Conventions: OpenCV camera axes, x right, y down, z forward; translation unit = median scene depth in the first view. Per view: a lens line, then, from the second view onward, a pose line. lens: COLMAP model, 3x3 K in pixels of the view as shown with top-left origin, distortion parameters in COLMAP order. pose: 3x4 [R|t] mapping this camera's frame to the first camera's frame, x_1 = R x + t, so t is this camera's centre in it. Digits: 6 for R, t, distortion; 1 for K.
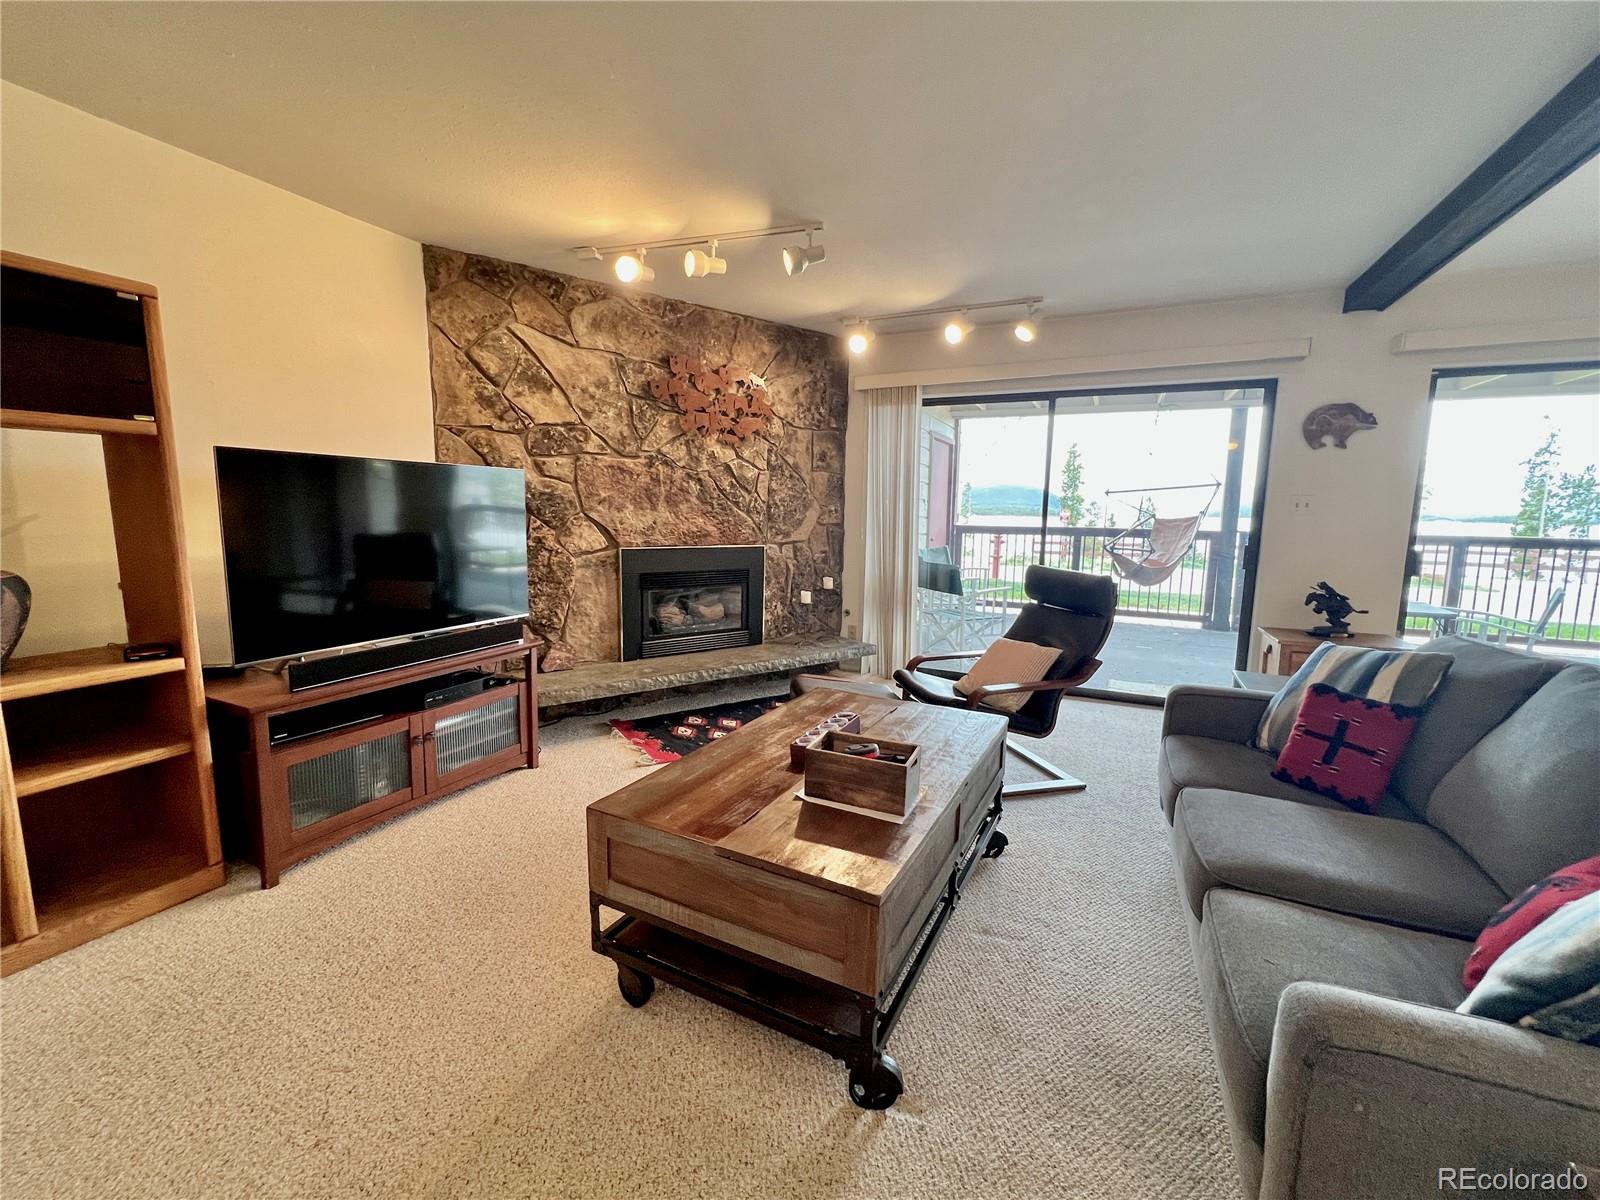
lens RADIAL K [[663.0, 0, 801.0], [0, 663.0, 595.5], [0, 0, 1]] dist [-0.001392, -0.000248]
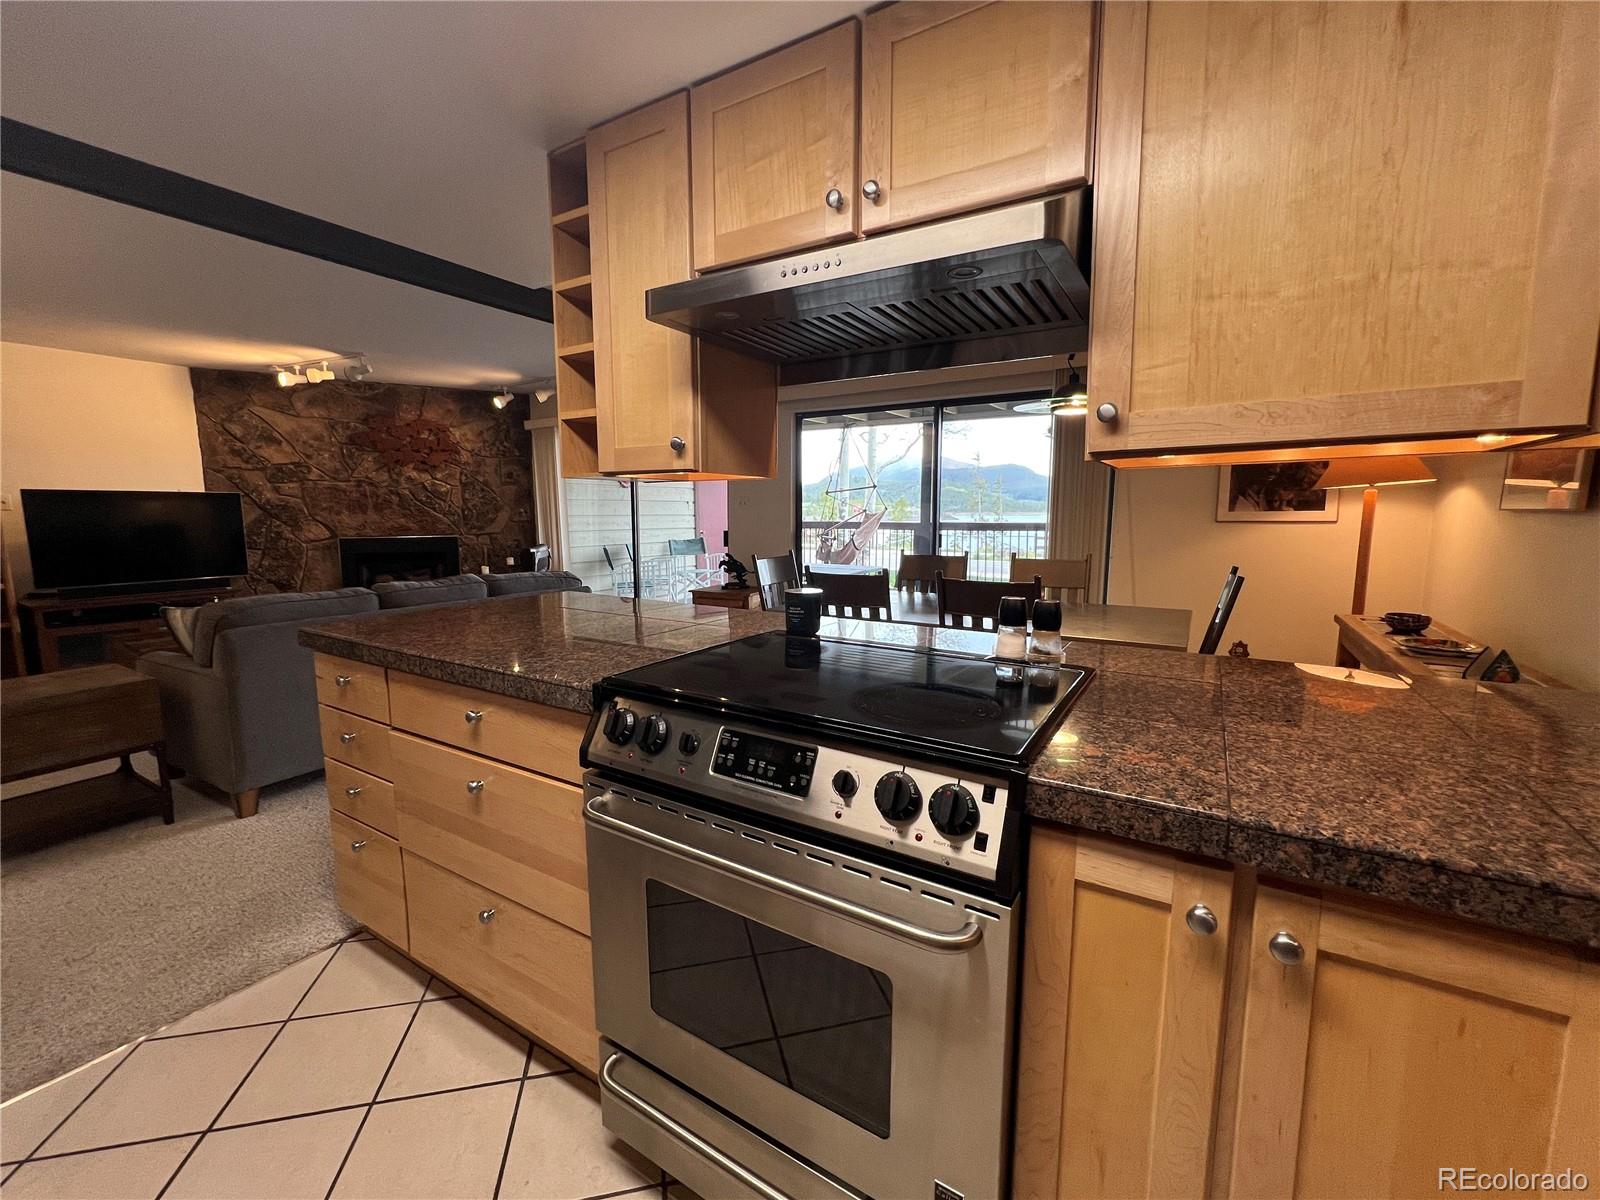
lens RADIAL K [[663.0, 0, 801.0], [0, 663.0, 595.5], [0, 0, 1]] dist [-0.001392, -0.000248]
pose [[0.992446, -0.002135, -0.122660, 1.050093], [0.002021, 0.999997, -0.001058, 0.073296], [0.122662, 0.000802, 0.992448, -0.465872]]
